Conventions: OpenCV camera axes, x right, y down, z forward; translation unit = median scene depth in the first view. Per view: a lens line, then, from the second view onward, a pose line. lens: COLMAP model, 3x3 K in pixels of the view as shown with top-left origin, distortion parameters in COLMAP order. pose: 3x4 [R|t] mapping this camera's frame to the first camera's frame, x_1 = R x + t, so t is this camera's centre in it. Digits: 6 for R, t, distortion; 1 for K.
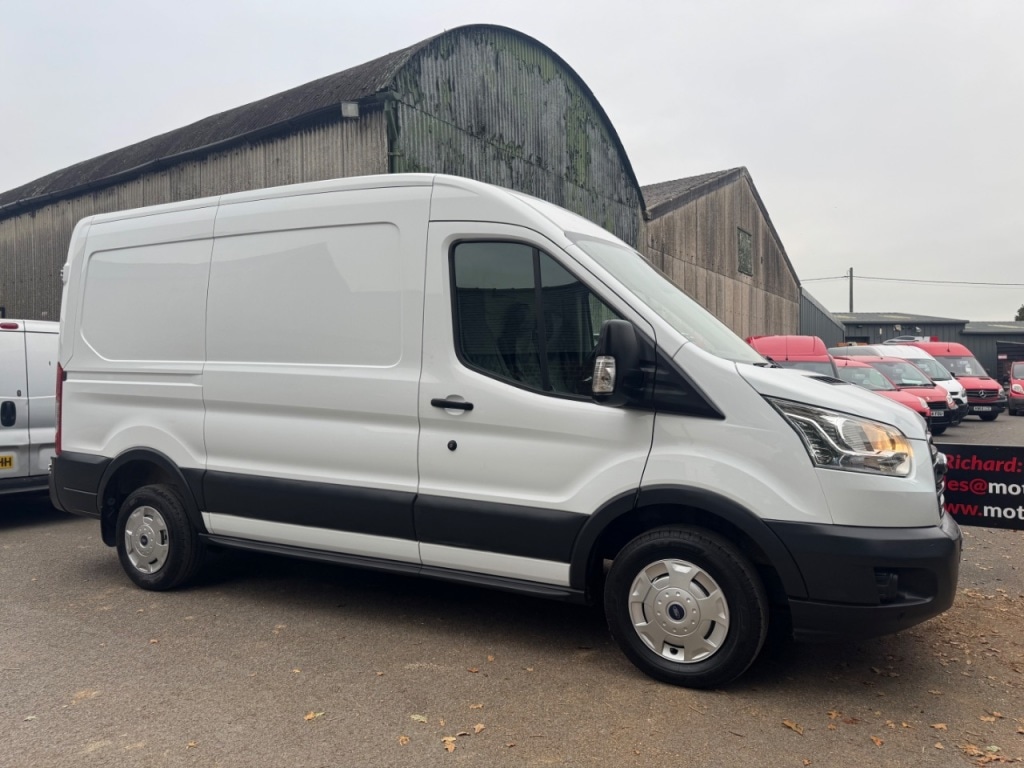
lens RADIAL K [[717.6, 0, 509.2], [0, 717.6, 386.8], [0, 0, 1]] dist [0.078876, -0.109039]
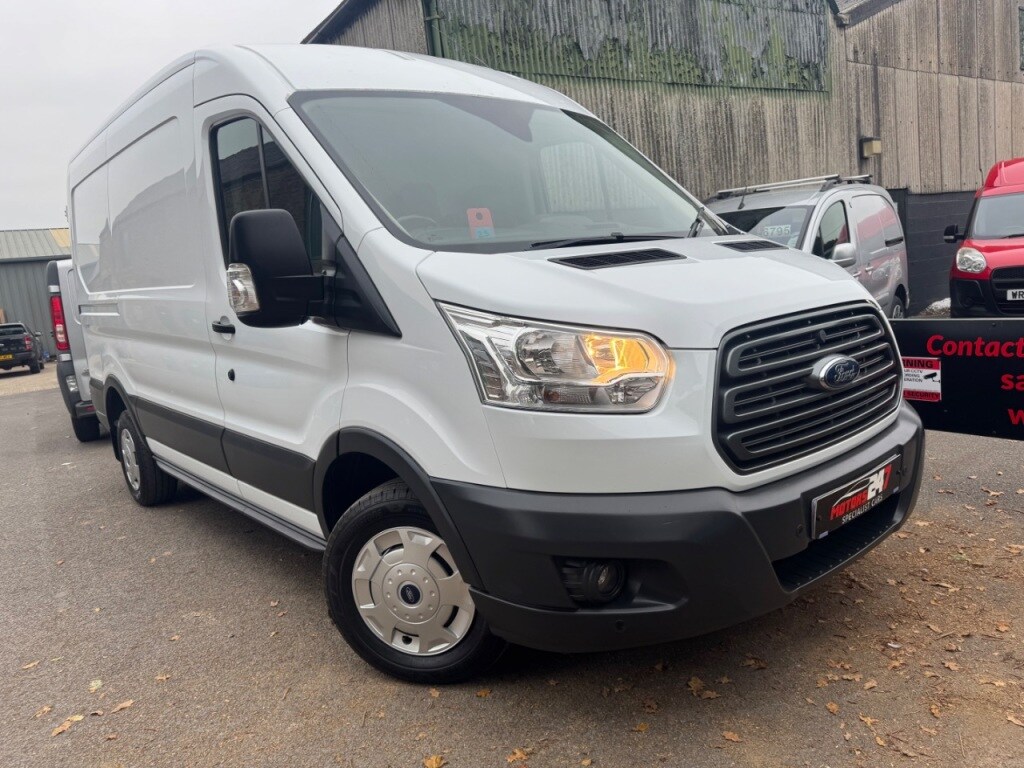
lens RADIAL K [[728.9, 0, 508.9], [0, 728.9, 381.6], [0, 0, 1]] dist [-0.005605, 0.003302]
pose [[0.920669, -0.033409, -0.388912, 0.250697], [0.095858, 0.985172, 0.142296, -0.001119], [0.378391, -0.168288, 0.910220, 0.145924]]
